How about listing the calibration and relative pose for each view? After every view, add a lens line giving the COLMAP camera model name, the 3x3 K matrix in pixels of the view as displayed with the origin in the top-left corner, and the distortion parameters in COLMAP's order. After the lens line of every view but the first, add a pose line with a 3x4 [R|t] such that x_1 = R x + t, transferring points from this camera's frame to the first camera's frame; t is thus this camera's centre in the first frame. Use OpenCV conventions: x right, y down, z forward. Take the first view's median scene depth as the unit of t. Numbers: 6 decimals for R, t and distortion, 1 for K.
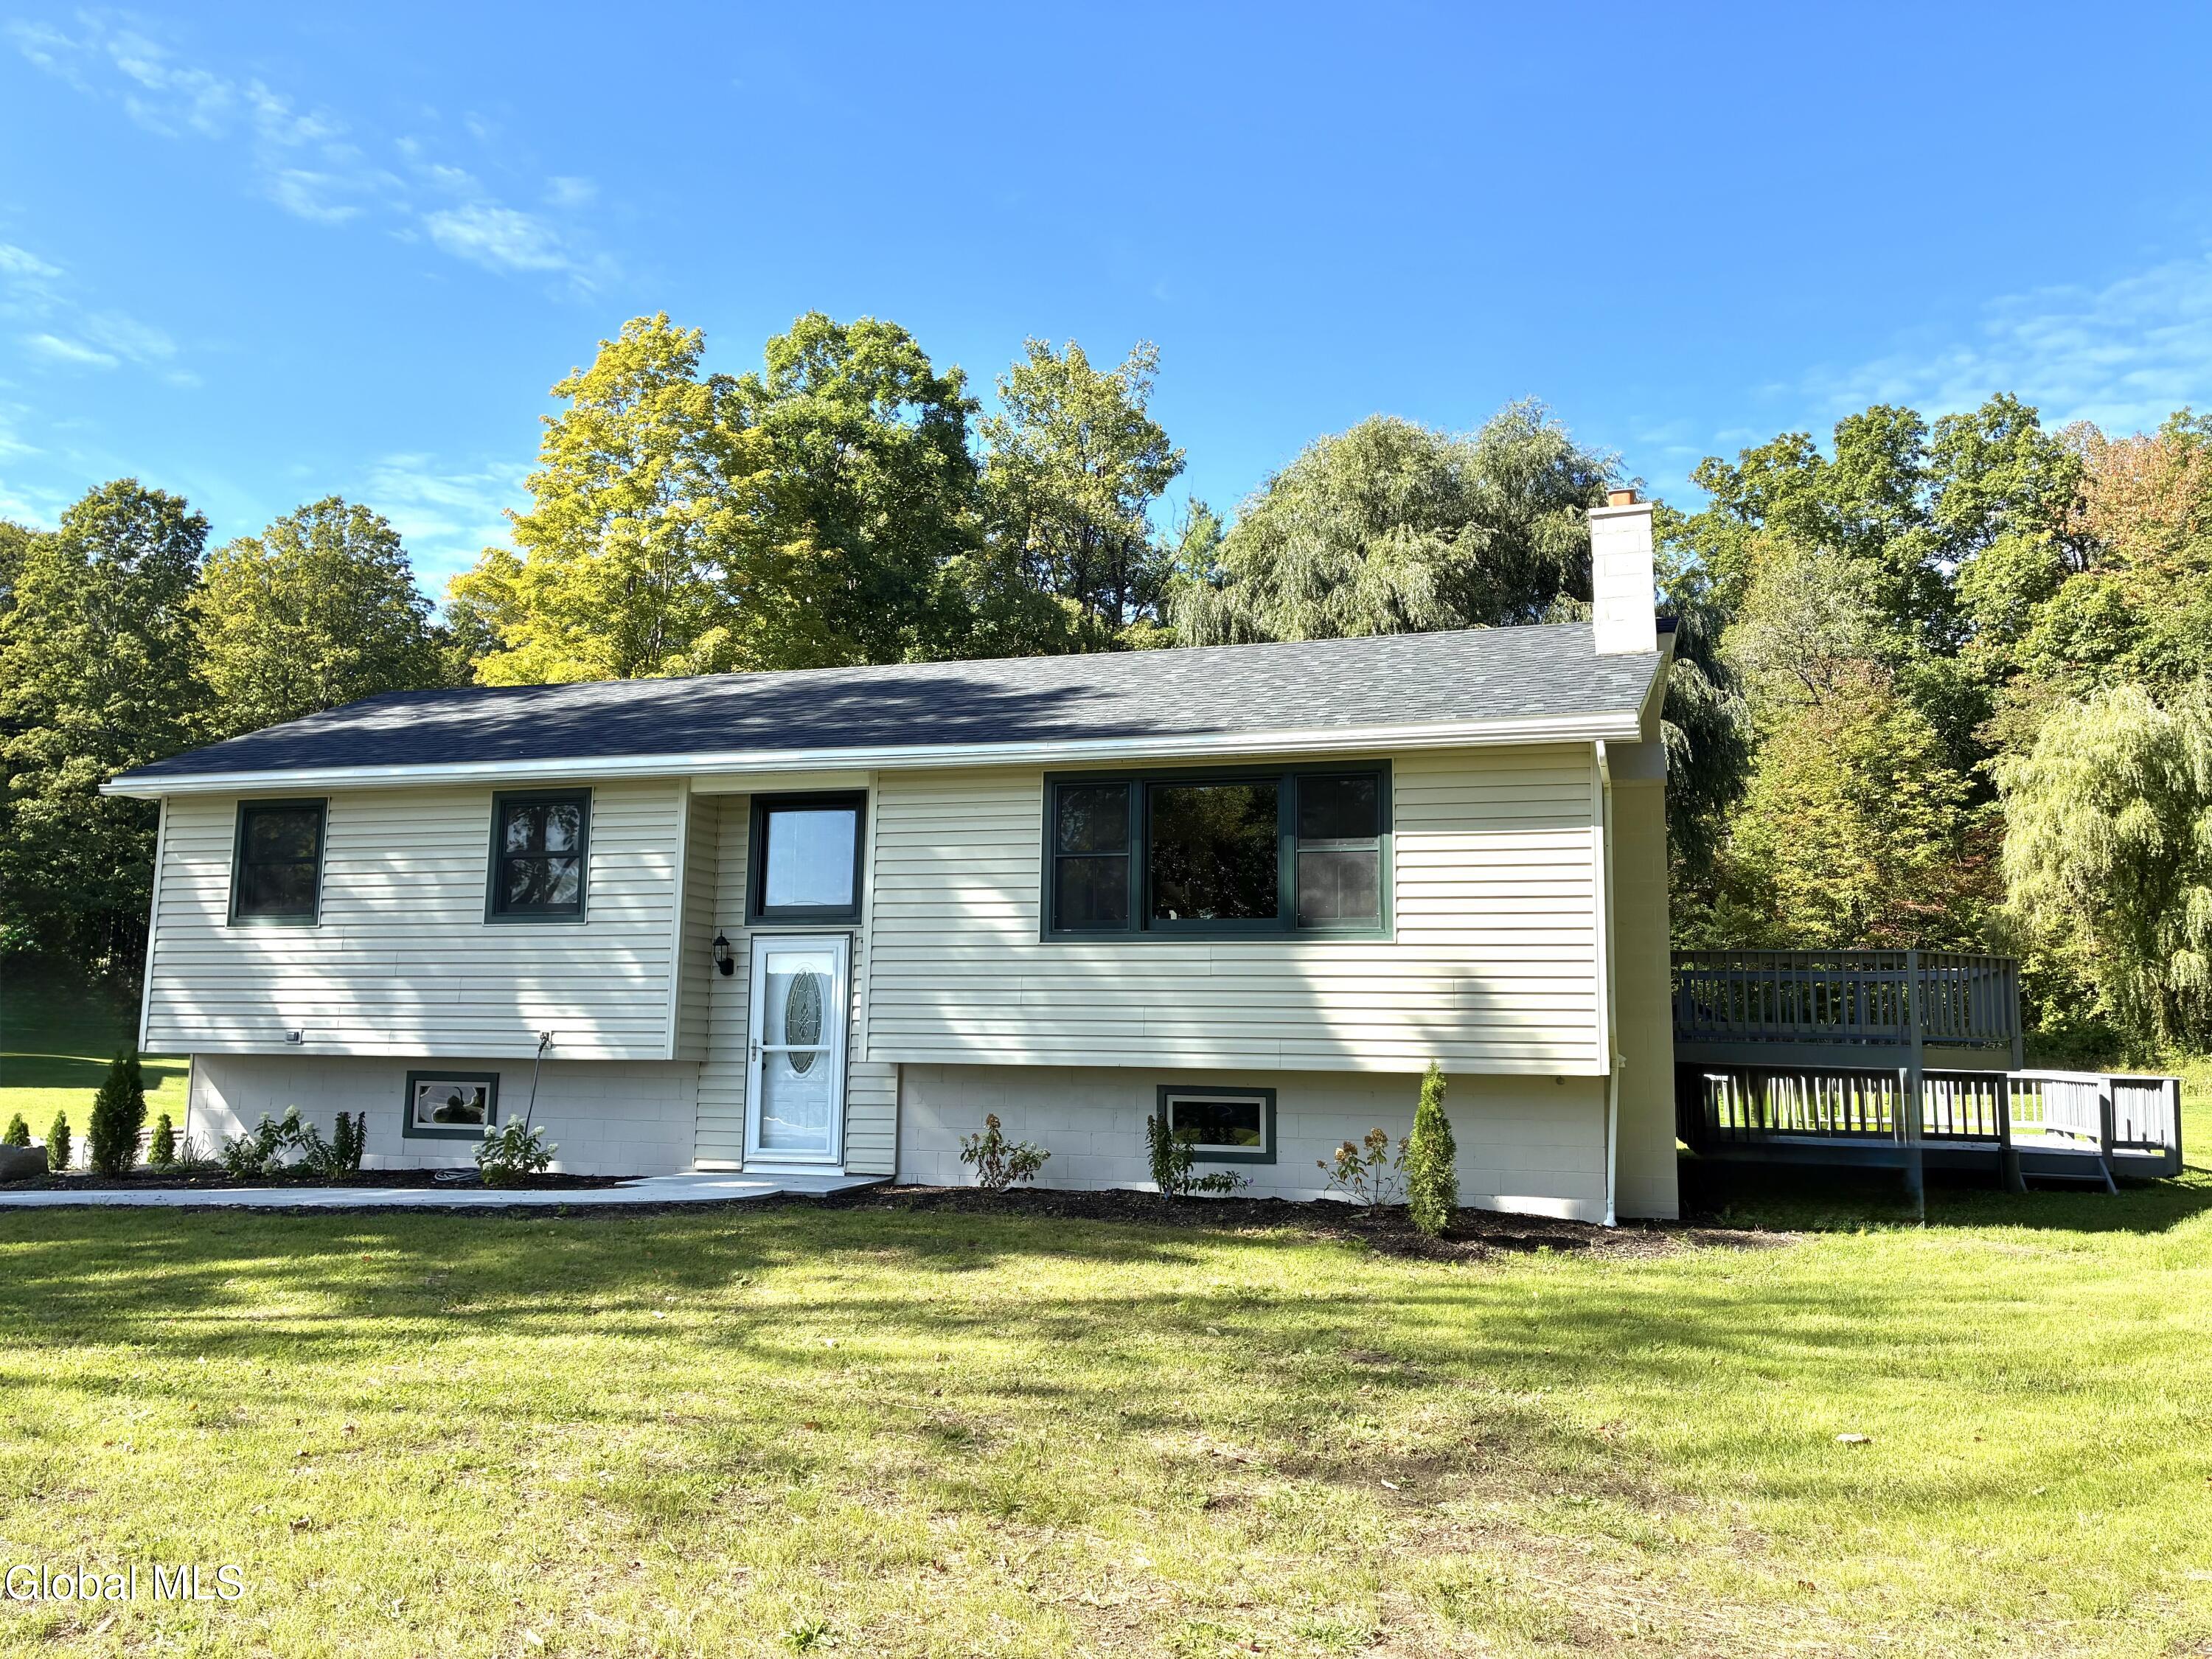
lens RADIAL K [[1689.5, 0, 1109.0], [0, 1689.5, 816.9], [0, 0, 1]] dist [0.050025, -0.032920]
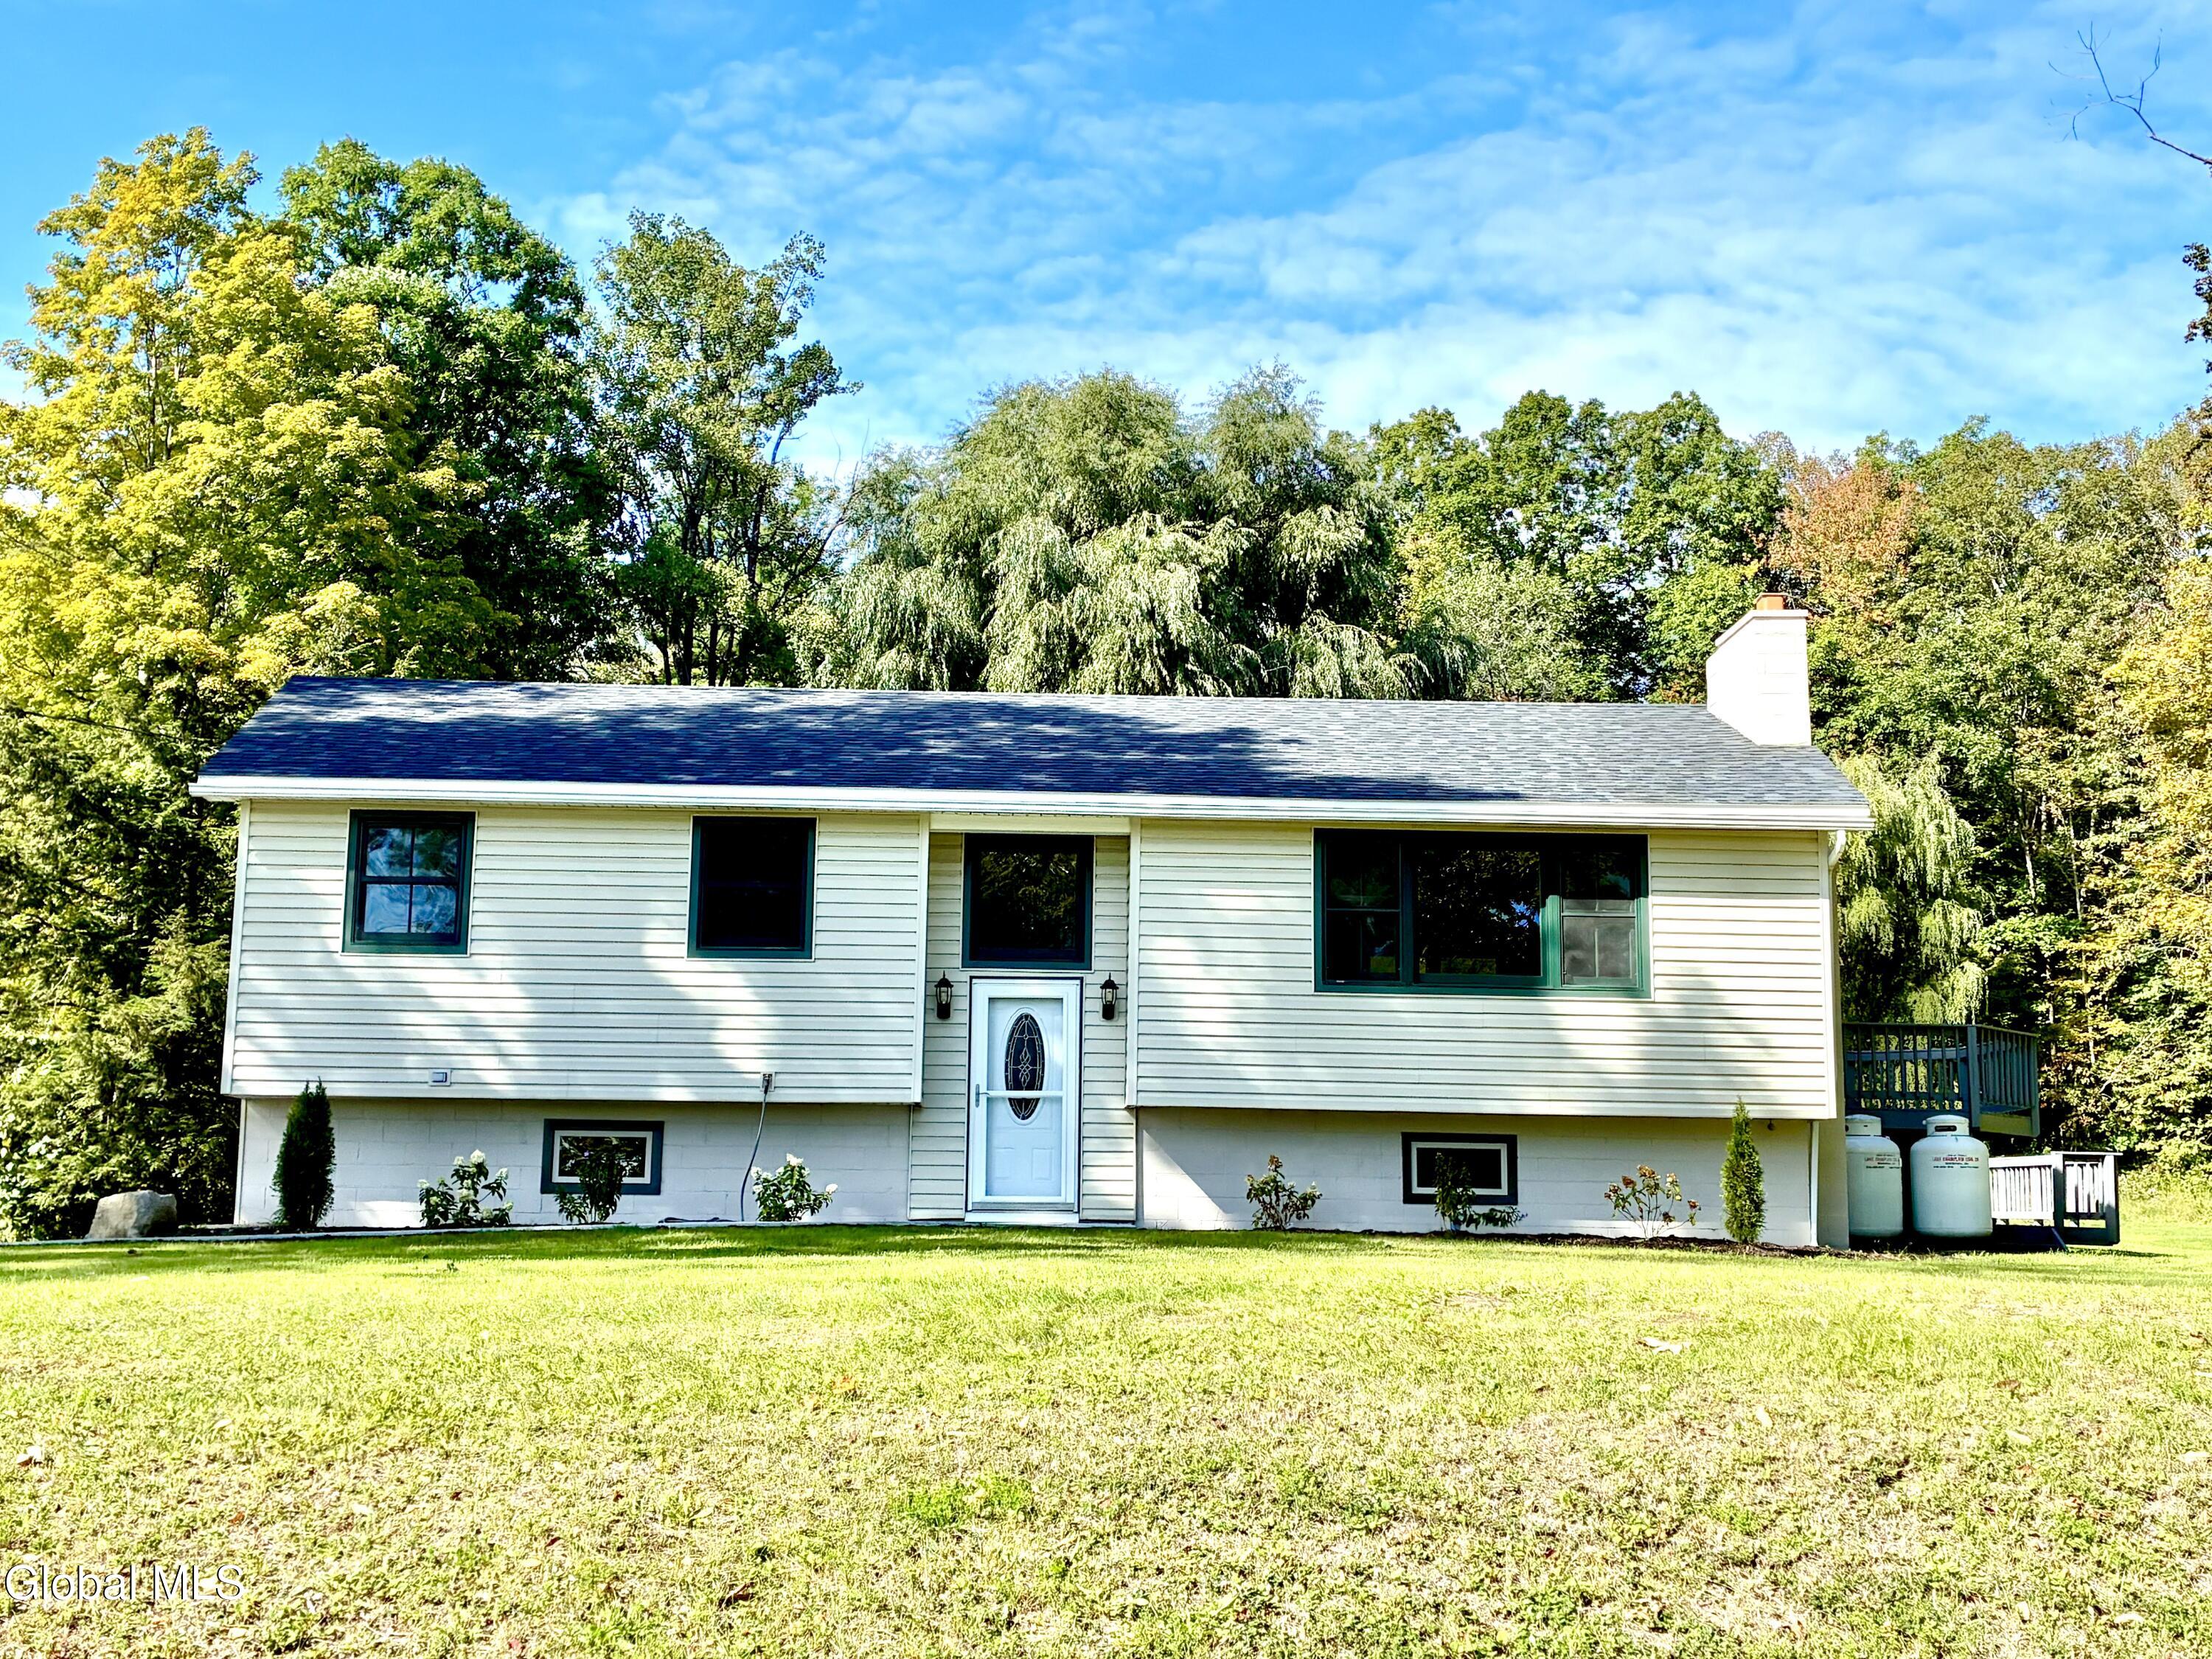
lens RADIAL K [[2525.4, 0, 1106.0], [0, 2525.4, 829.5], [0, 0, 1]] dist [0.317201, -1.323054]
pose [[0.948256, 0.048929, 0.313715, -0.501504], [-0.045065, 0.998793, -0.019561, 0.008115], [-0.314294, 0.004411, 0.949316, -0.340612]]
